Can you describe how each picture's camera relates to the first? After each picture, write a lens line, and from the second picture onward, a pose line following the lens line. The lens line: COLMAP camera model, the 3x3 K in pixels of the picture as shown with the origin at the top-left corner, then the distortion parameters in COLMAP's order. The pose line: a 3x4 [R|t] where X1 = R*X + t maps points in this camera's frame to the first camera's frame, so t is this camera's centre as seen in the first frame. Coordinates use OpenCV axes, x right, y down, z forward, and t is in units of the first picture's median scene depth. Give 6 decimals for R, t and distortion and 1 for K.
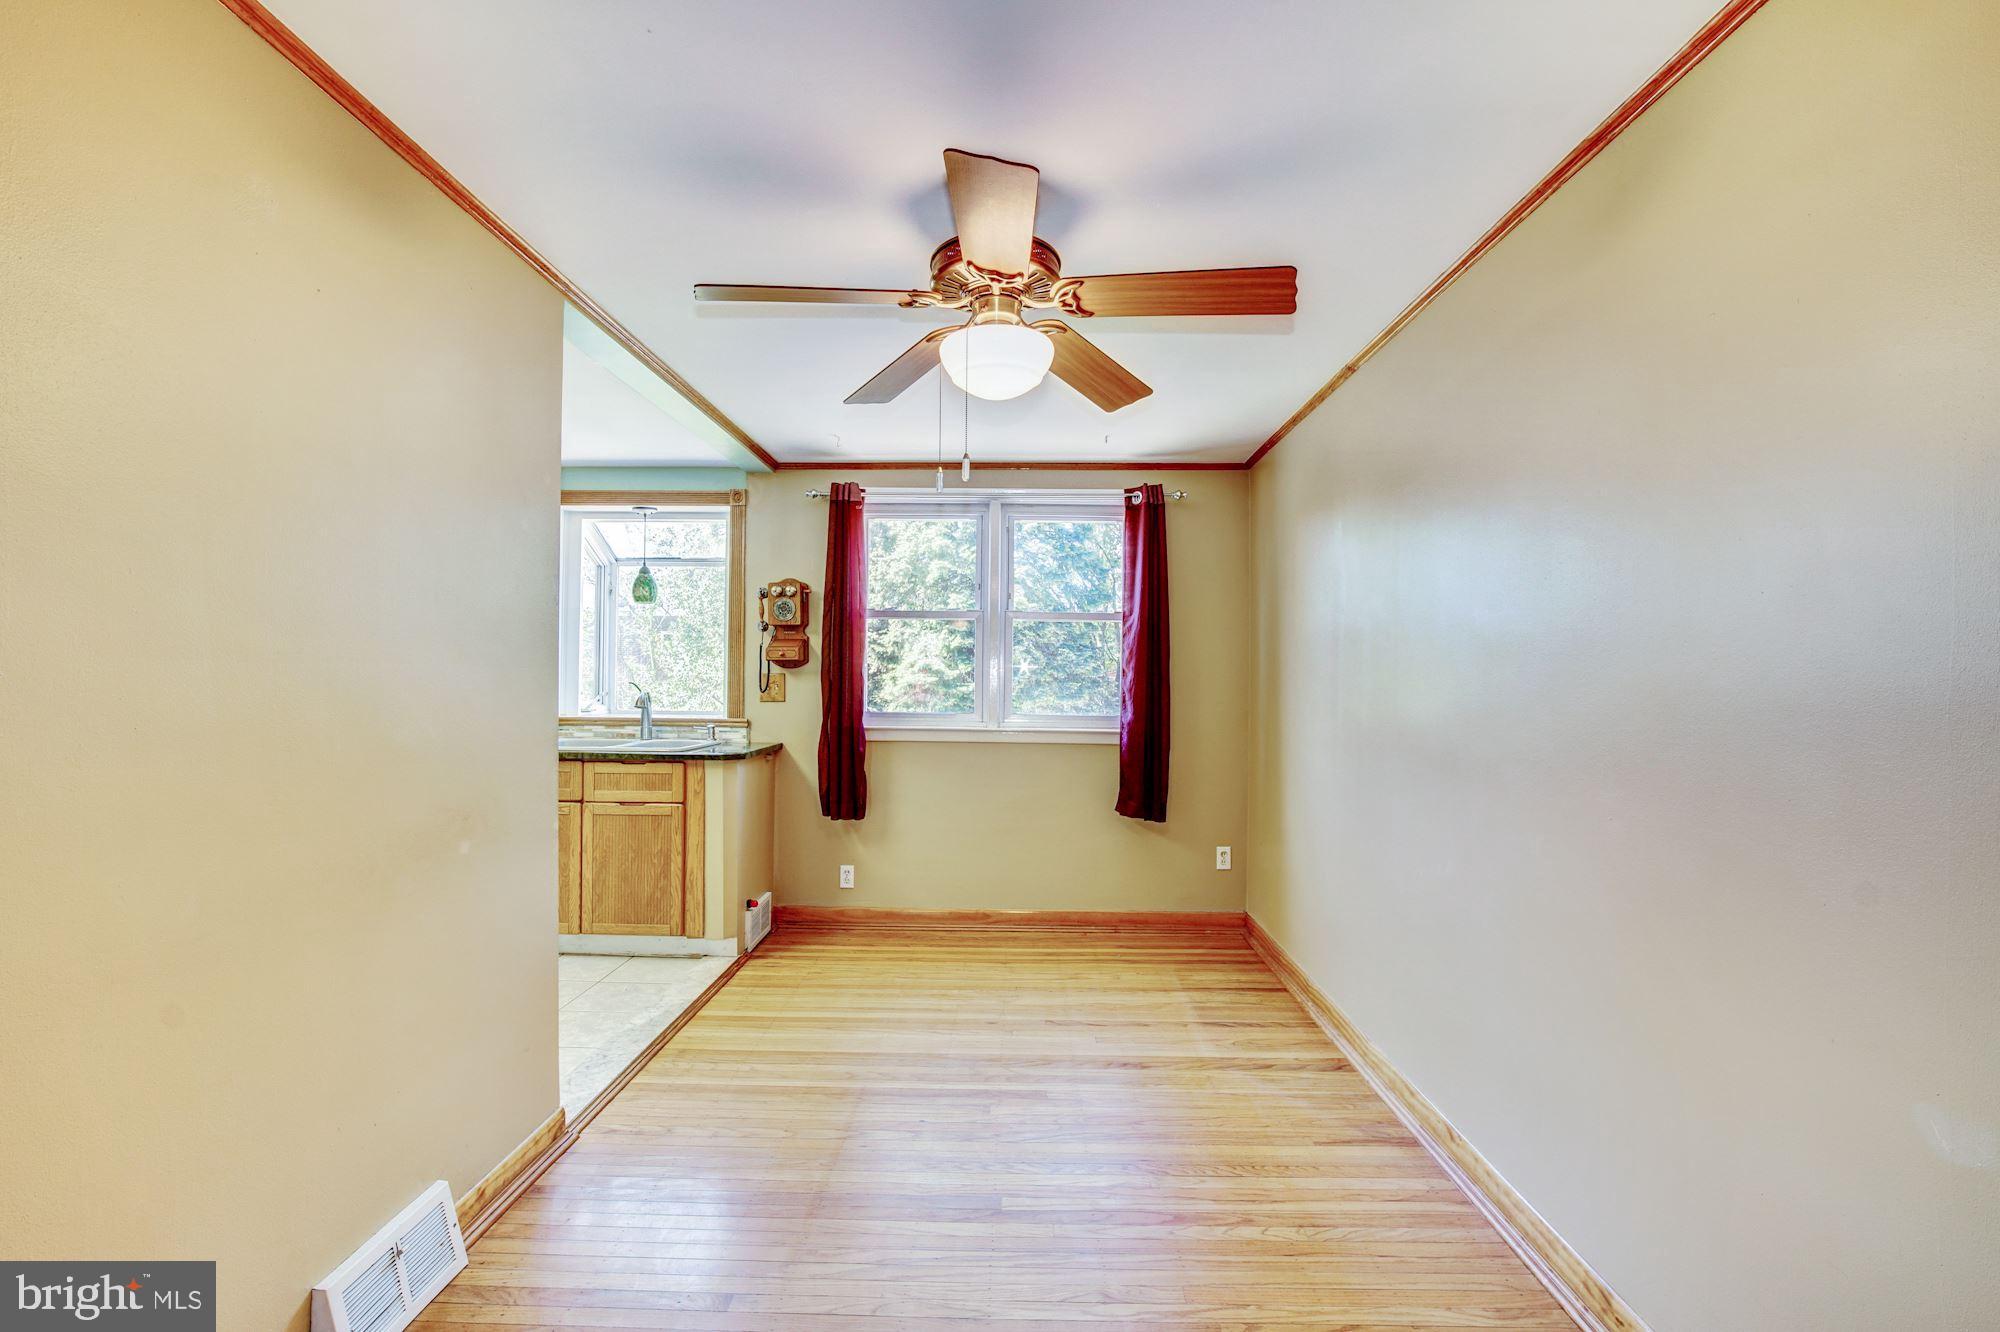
lens RADIAL K [[893.5, 0, 990.0], [0, 893.5, 668.5], [0, 0, 1]] dist [-0.014089, 0.002007]
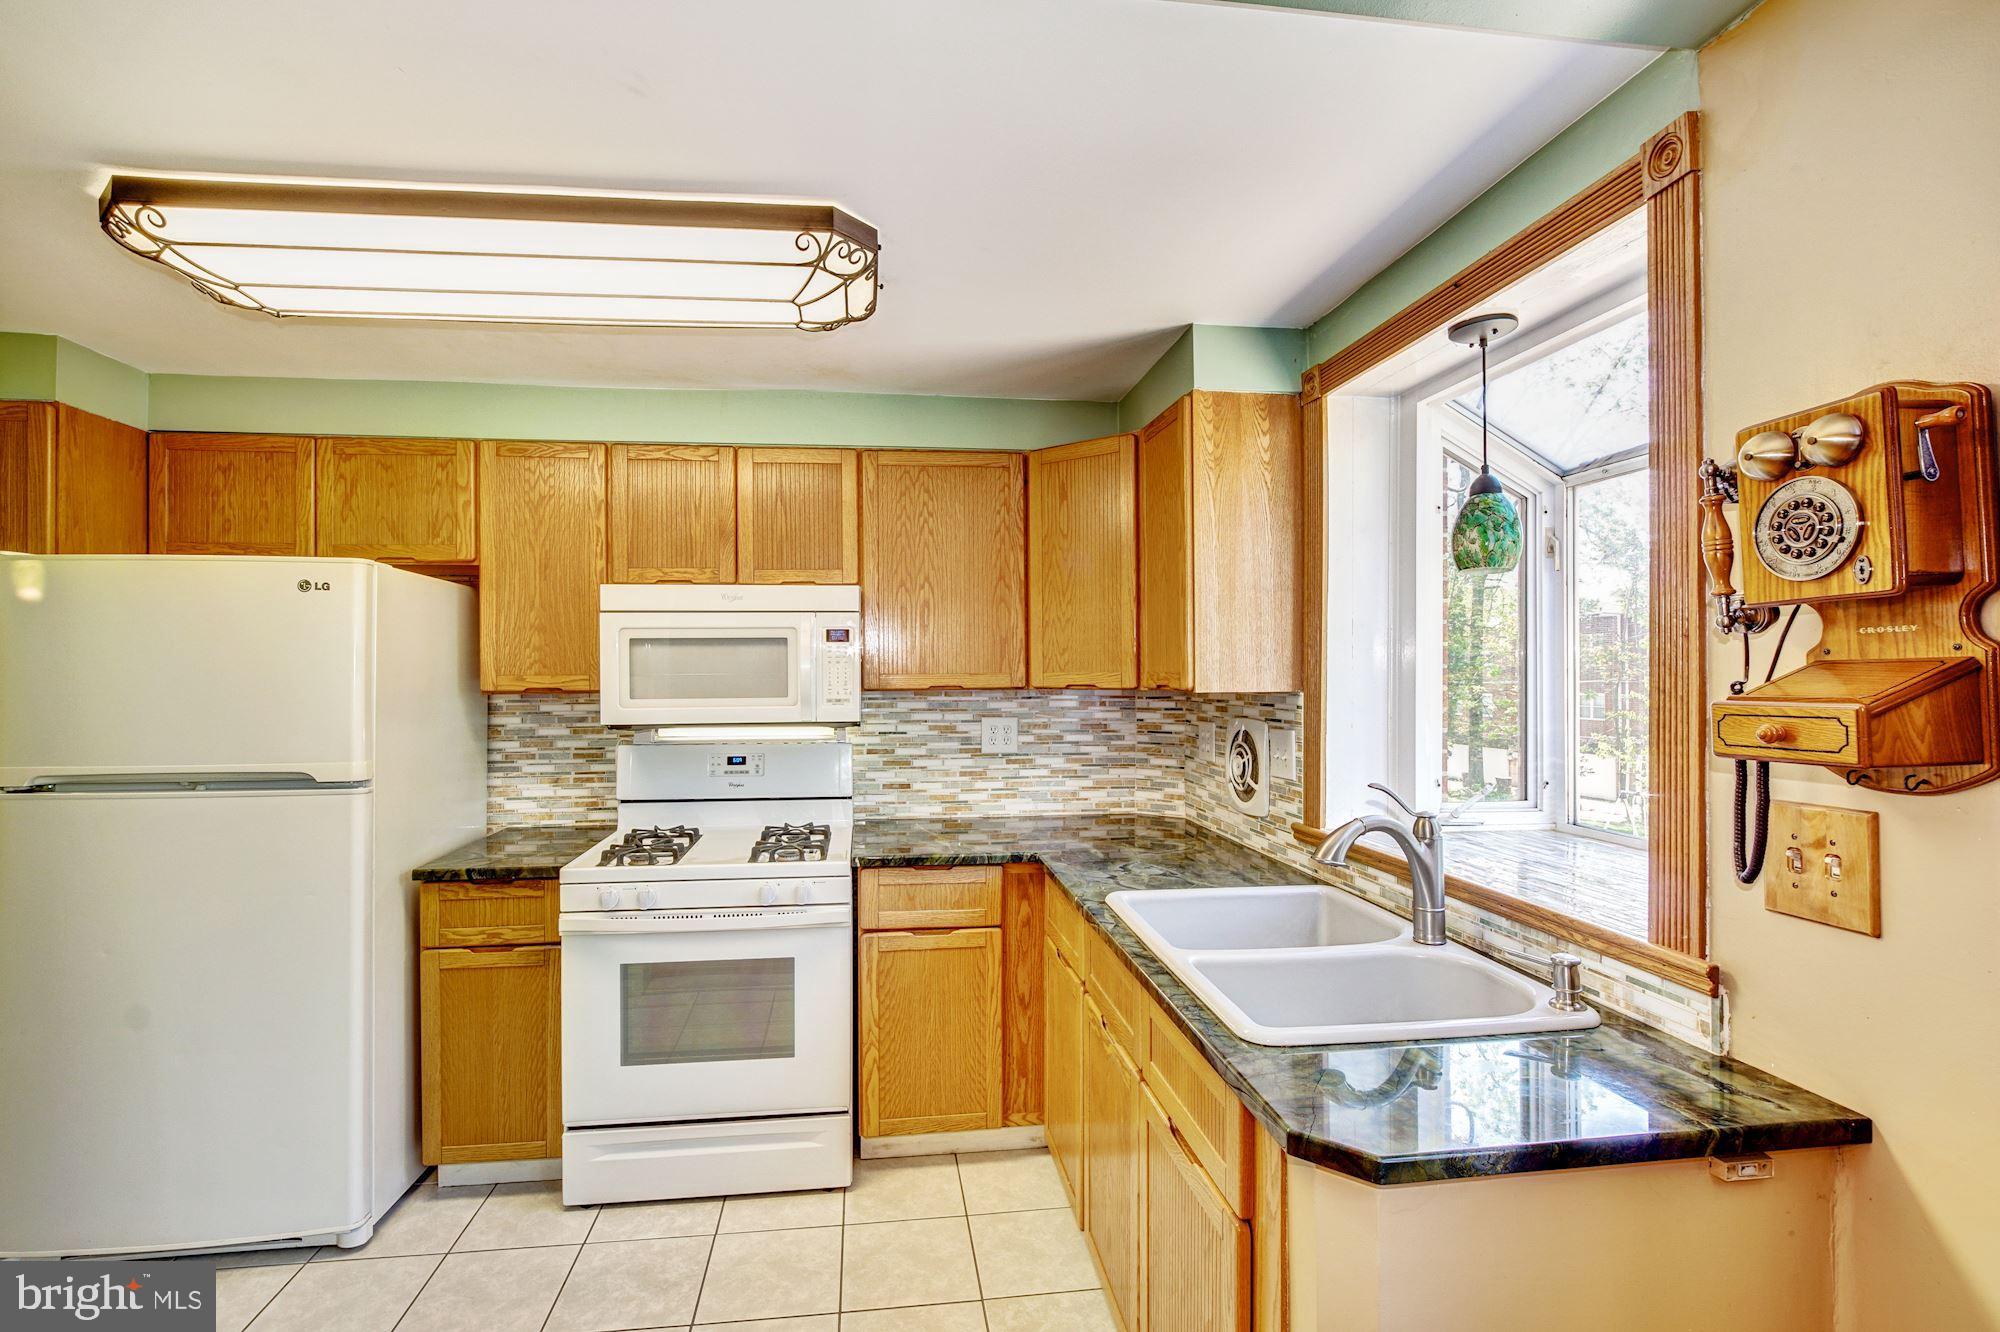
lens RADIAL K [[893.5, 0, 969.6], [0, 893.5, 666.5], [0, 0, 1]] dist [-0.014089, 0.002007]
pose [[0.150031, -0.014030, -0.988582, -0.044048], [0.014986, 0.999817, -0.011915, -0.032436], [0.988568, -0.013027, 0.150214, 0.754301]]
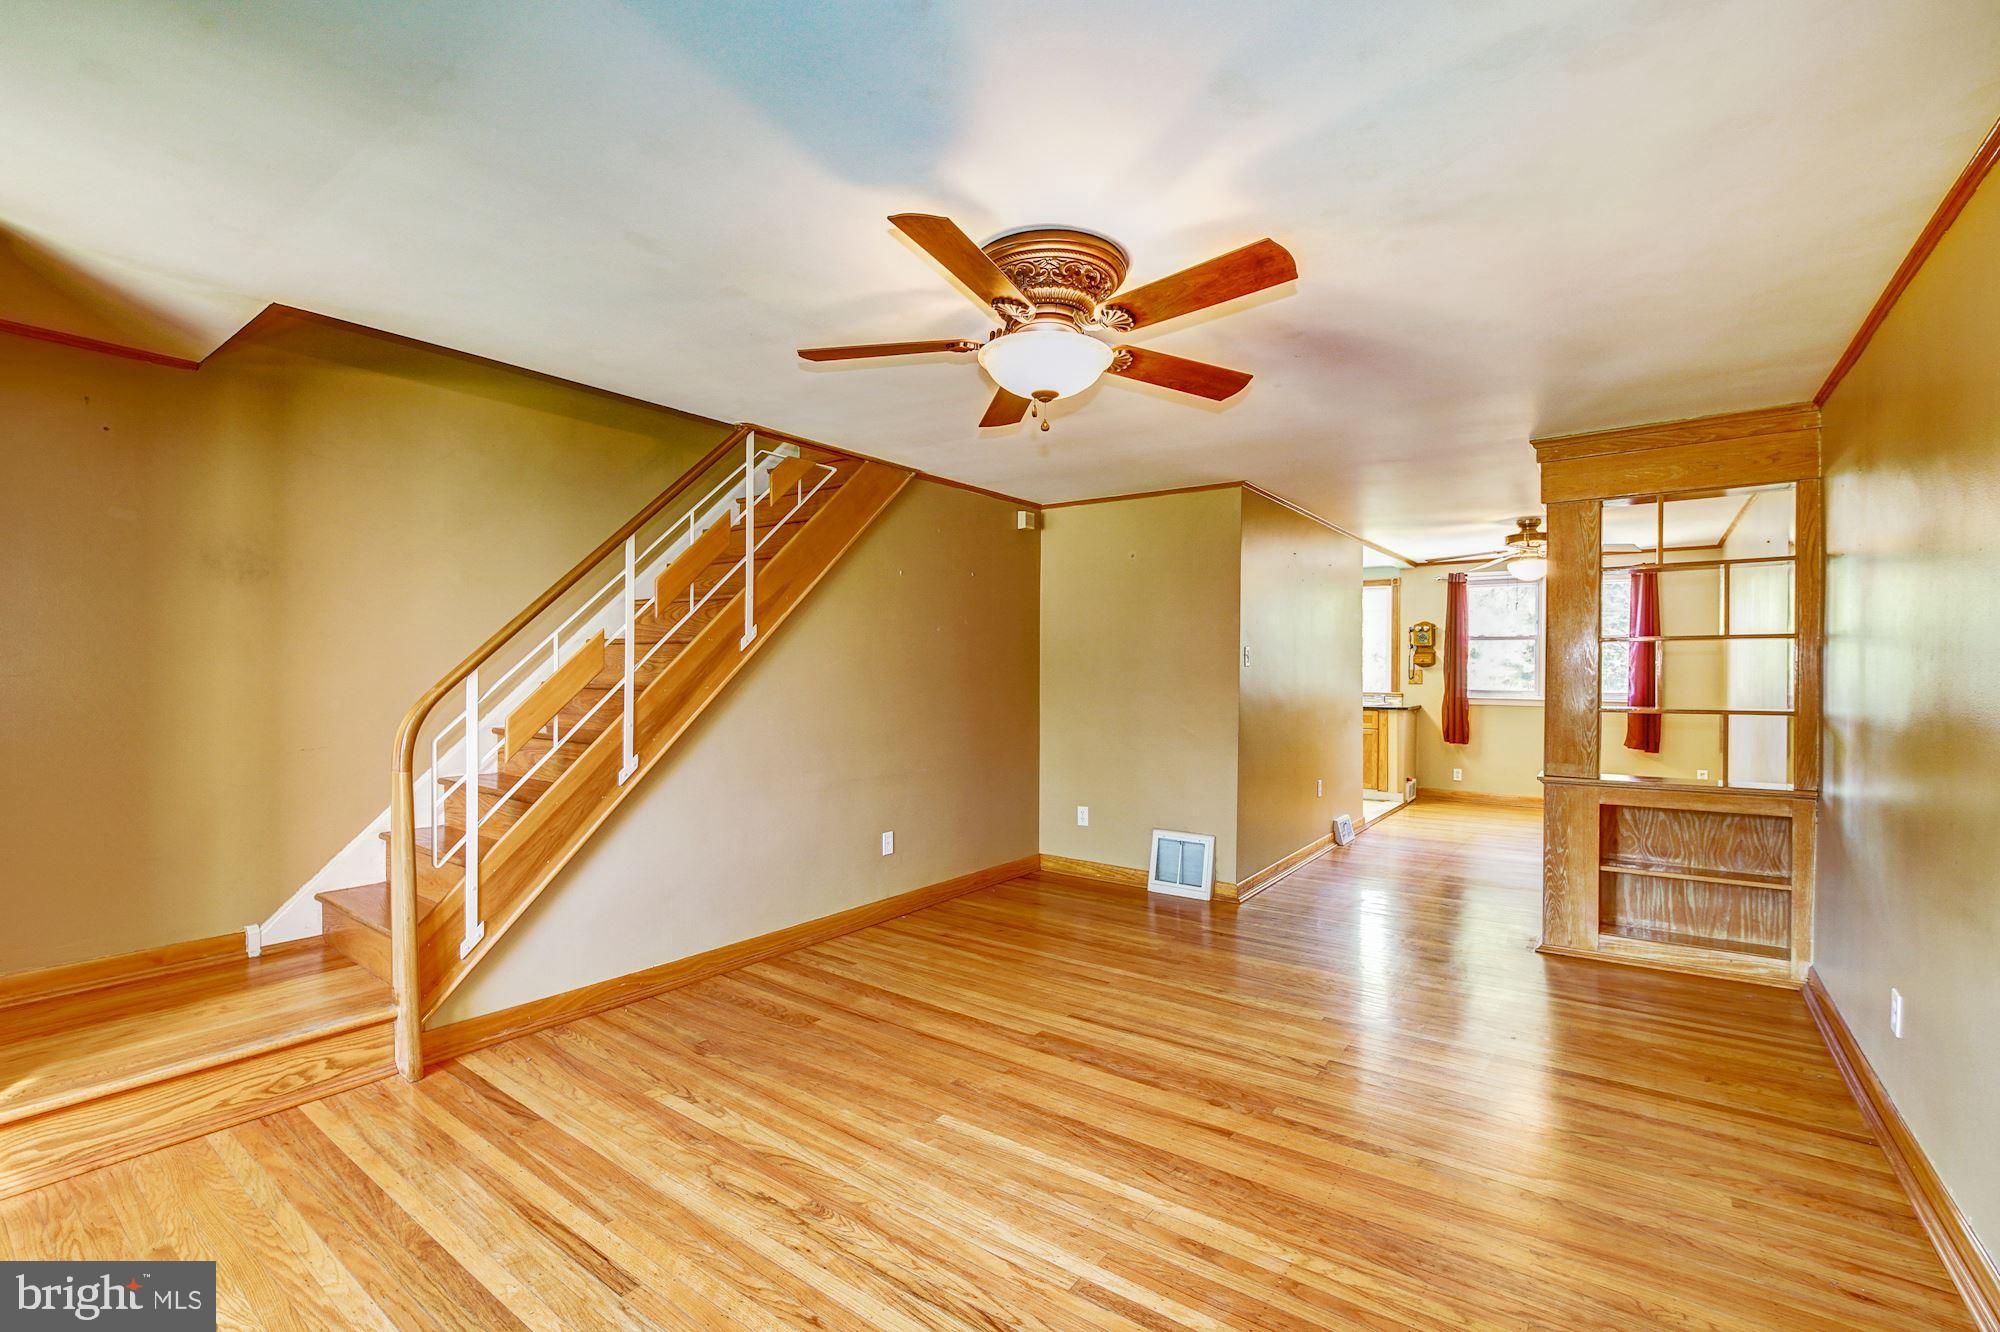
lens RADIAL K [[893.5, 0, 991.3], [0, 893.5, 672.9], [0, 0, 1]] dist [-0.014089, 0.002007]
pose [[0.827262, -0.001647, -0.561814, 0.088472], [0.008933, 0.999908, 0.010222, -0.016310], [0.561746, -0.013475, 0.827200, -1.172642]]
